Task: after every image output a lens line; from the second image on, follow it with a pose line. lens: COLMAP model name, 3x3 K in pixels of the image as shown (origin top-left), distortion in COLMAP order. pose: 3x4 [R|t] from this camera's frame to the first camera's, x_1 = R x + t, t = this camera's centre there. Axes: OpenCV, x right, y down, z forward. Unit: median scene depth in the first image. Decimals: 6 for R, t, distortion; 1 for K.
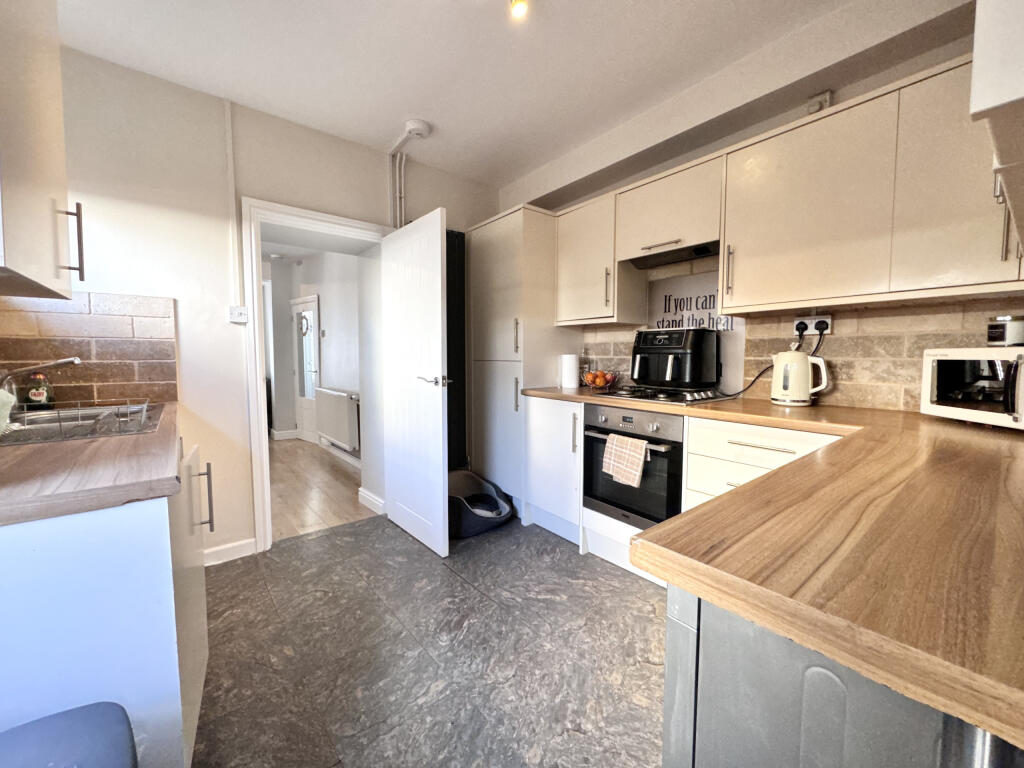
lens RADIAL K [[406.9, 0, 512.0], [0, 406.9, 384.0], [0, 0, 1]] dist [-0.001401, -0.000281]
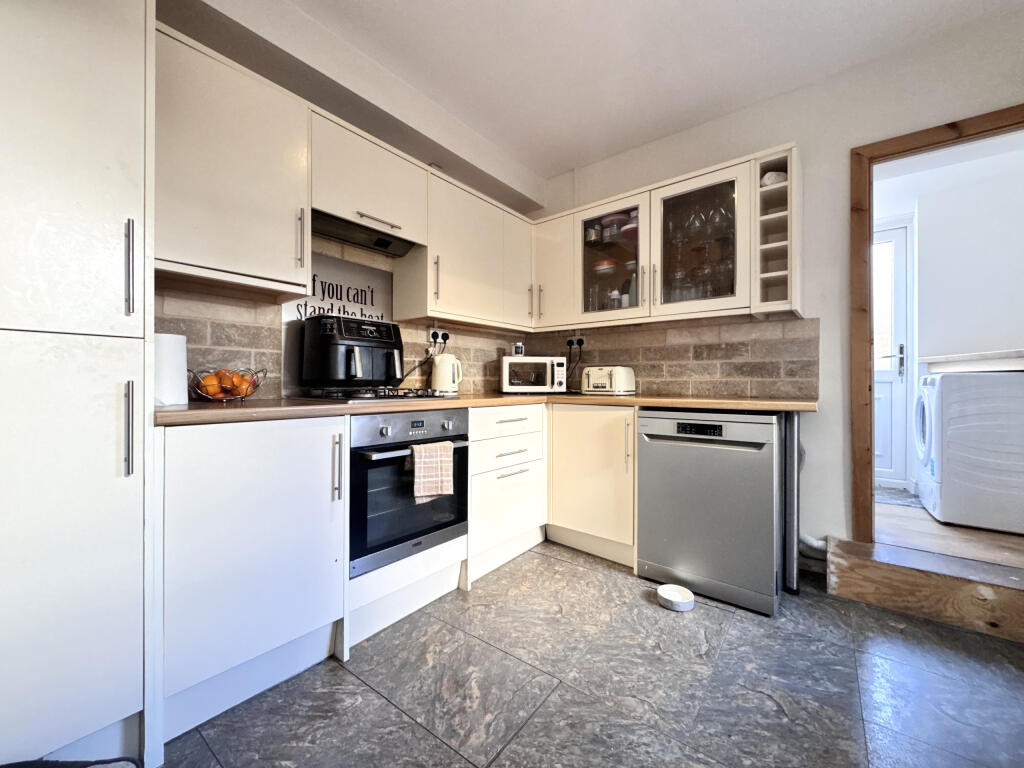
lens RADIAL K [[406.9, 0, 512.0], [0, 406.9, 384.0], [0, 0, 1]] dist [-0.001401, -0.000281]
pose [[-0.226248, -0.006167, 0.974050, -0.667323], [0.064223, 0.997710, 0.021234, 0.000829], [-0.971950, 0.067361, -0.225334, 1.184508]]
